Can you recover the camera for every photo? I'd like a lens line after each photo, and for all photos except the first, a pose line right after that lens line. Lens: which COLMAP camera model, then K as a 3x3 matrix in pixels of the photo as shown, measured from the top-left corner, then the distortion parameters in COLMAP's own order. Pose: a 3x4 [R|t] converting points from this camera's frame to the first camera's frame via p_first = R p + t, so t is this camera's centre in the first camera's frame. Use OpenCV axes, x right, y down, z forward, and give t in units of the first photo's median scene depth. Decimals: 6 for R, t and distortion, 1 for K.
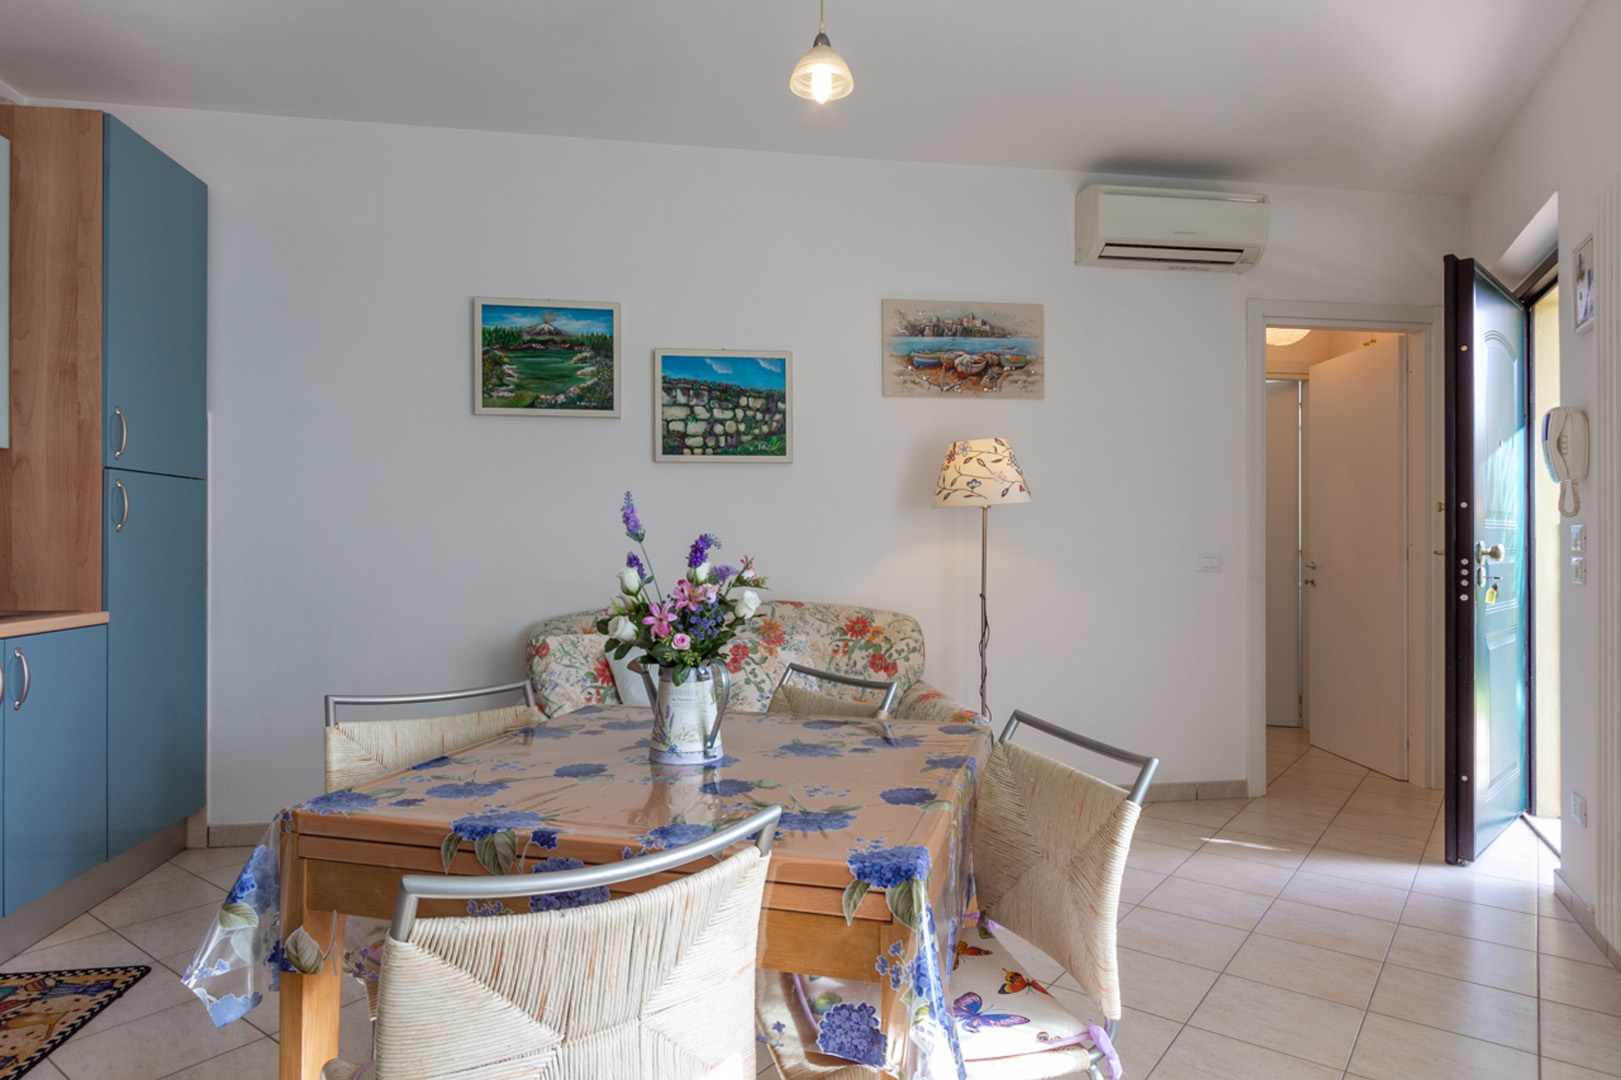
lens RADIAL K [[962.2, 0, 810.5], [0, 962.2, 540.0], [0, 0, 1]] dist [0.003575, 0.000462]
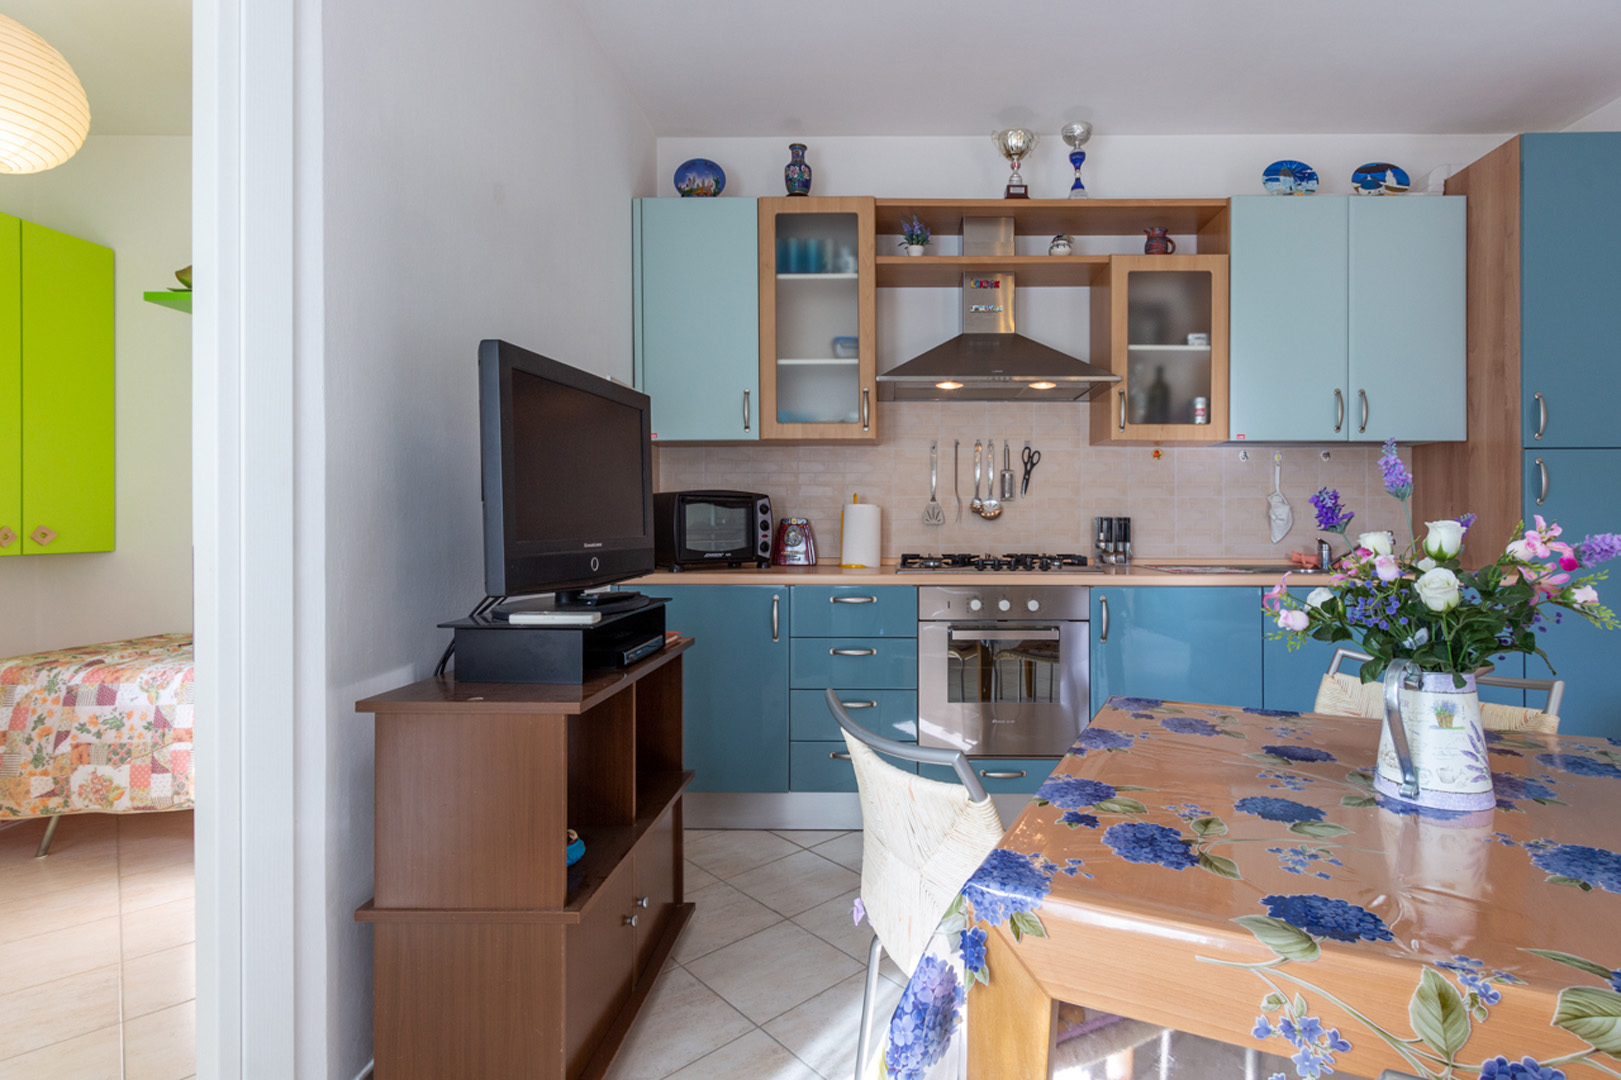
lens RADIAL K [[717.8, 0, 810.5], [0, 717.8, 540.0], [0, 0, 1]] dist [-0.000767, -0.000138]
pose [[-0.183144, 0.019828, -0.982886, 0.239156], [0.008049, 0.999793, 0.018669, 0.009734], [0.983053, -0.004492, -0.183266, 0.313682]]
